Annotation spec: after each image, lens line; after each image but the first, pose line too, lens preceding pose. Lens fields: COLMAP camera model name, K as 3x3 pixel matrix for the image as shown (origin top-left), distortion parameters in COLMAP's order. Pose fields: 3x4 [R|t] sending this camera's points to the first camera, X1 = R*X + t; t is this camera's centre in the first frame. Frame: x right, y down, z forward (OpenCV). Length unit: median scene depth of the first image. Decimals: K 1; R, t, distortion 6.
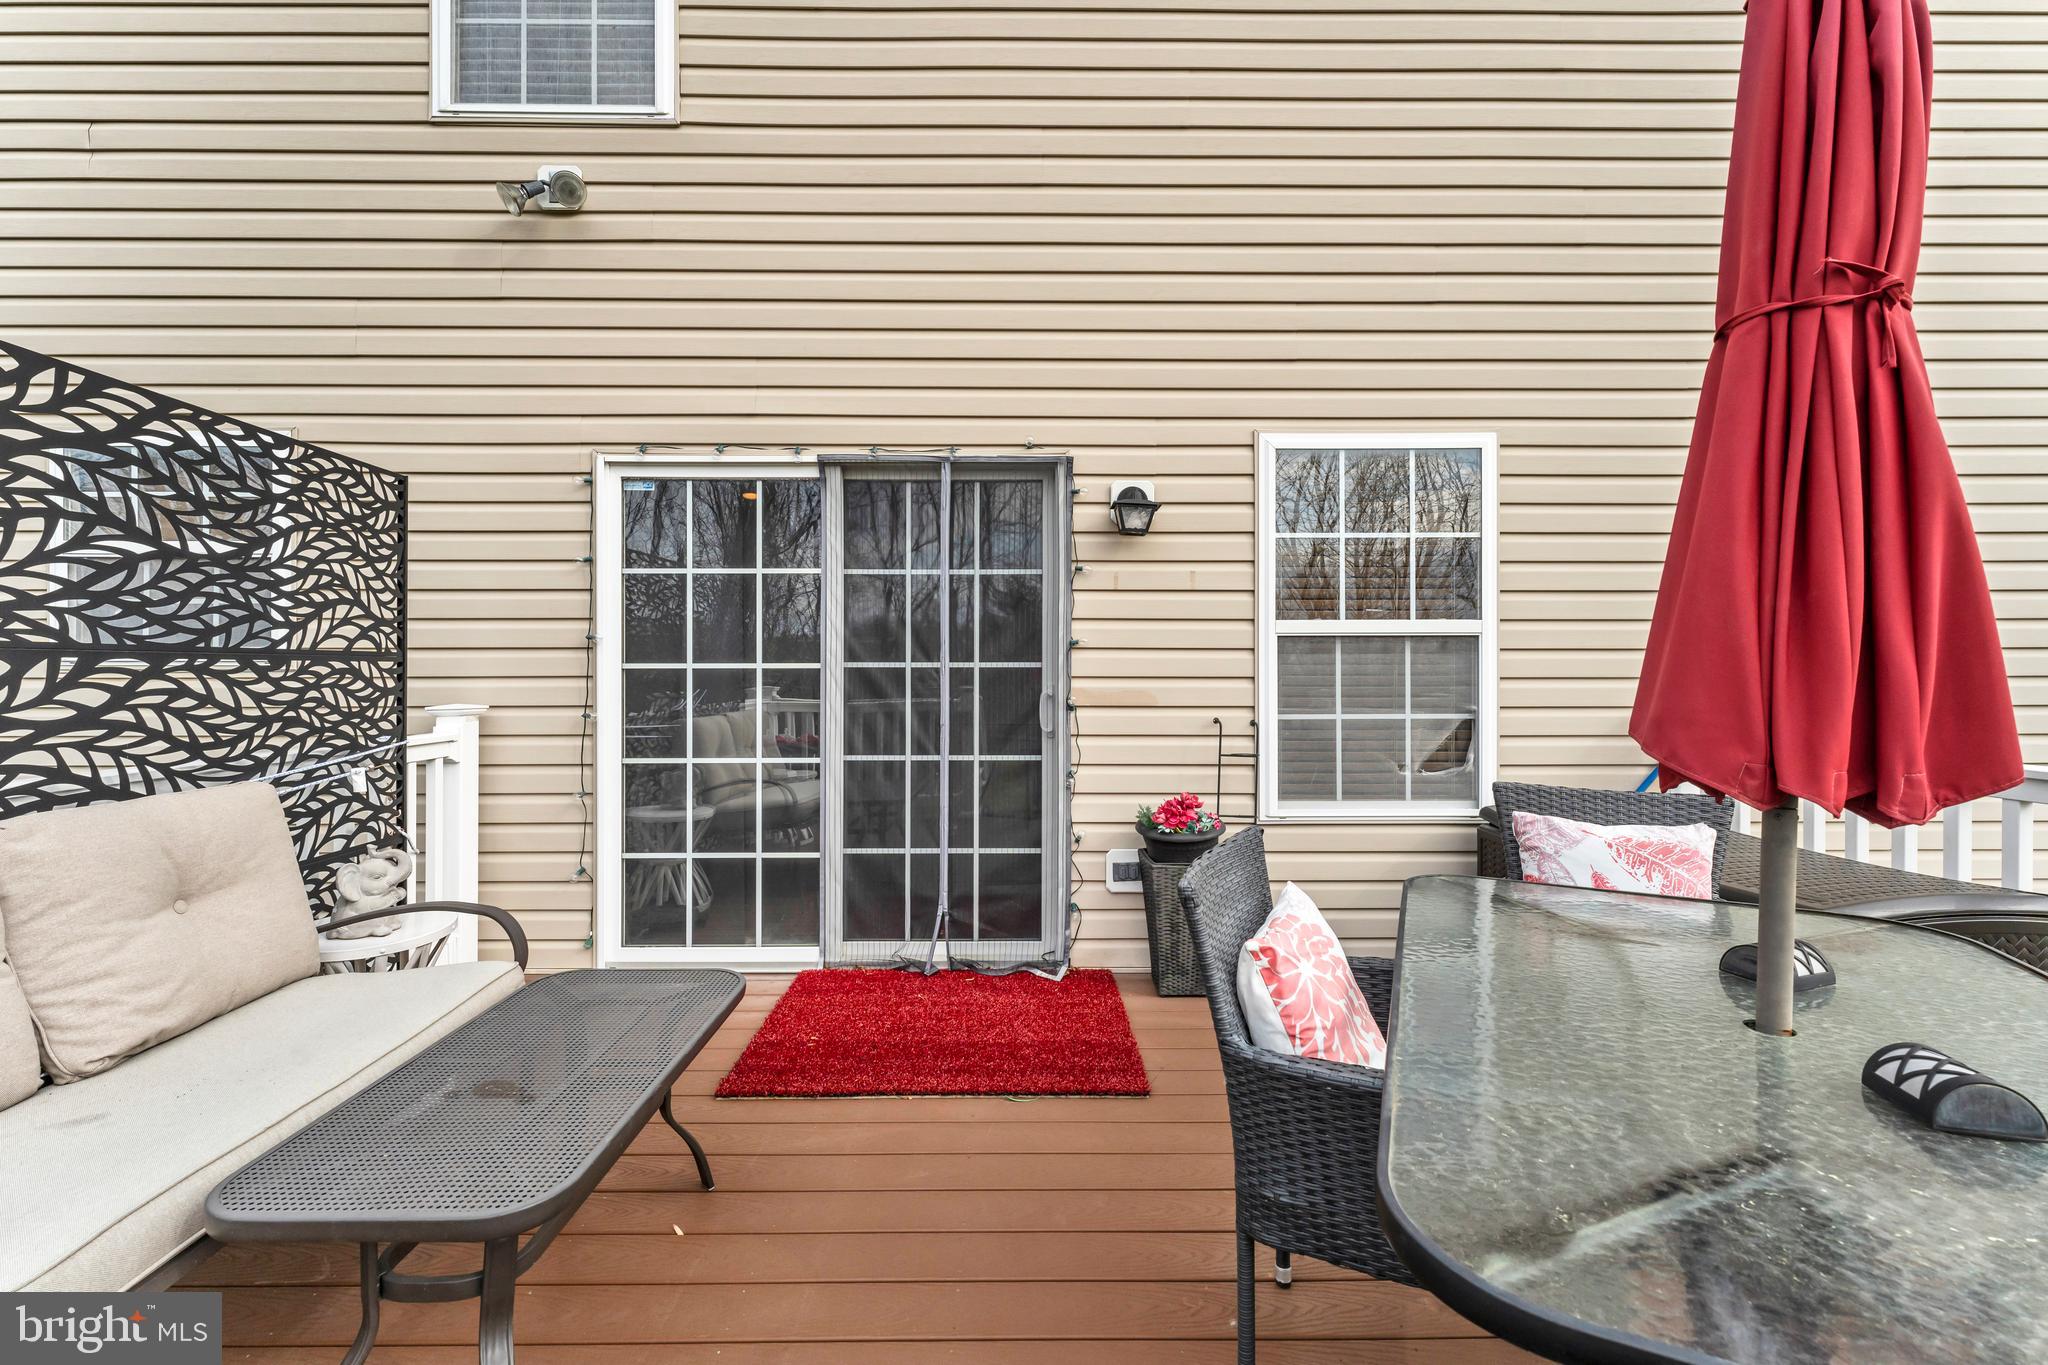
lens RADIAL K [[846.0, 0, 1026.1], [0, 846.0, 684.1], [0, 0, 1]] dist [0.001323, -0.001081]
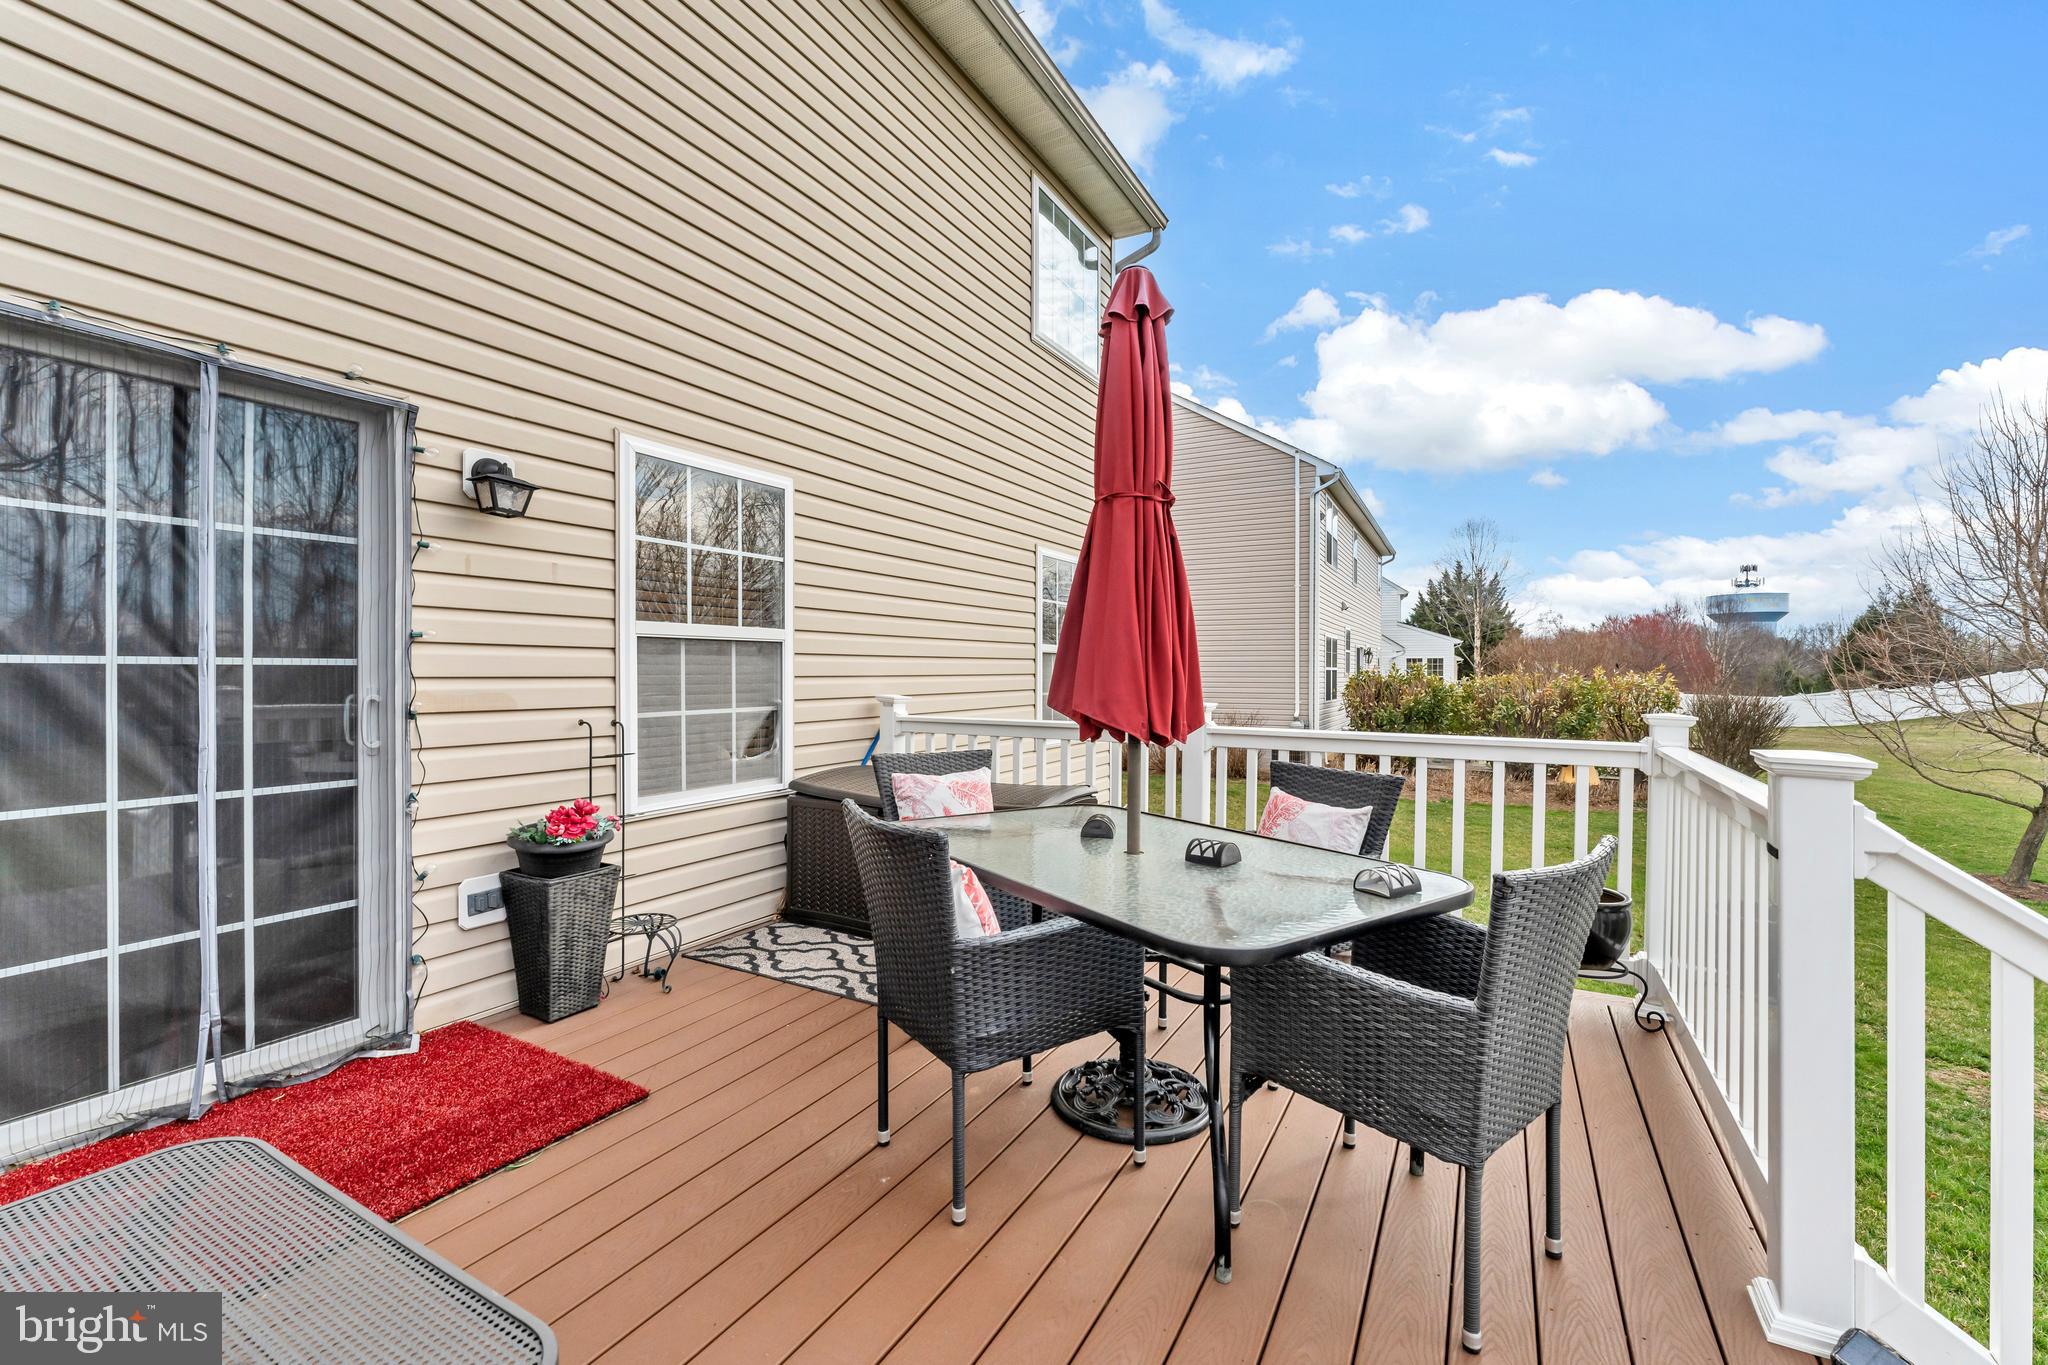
lens RADIAL K [[846.0, 0, 1038.0], [0, 846.0, 692.0], [0, 0, 1]] dist [0.001323, -0.001081]
pose [[0.489199, -0.020025, 0.871942, -0.361641], [0.007412, 0.999796, 0.018802, -0.005274], [-0.872140, -0.002735, 0.489248, 0.080663]]
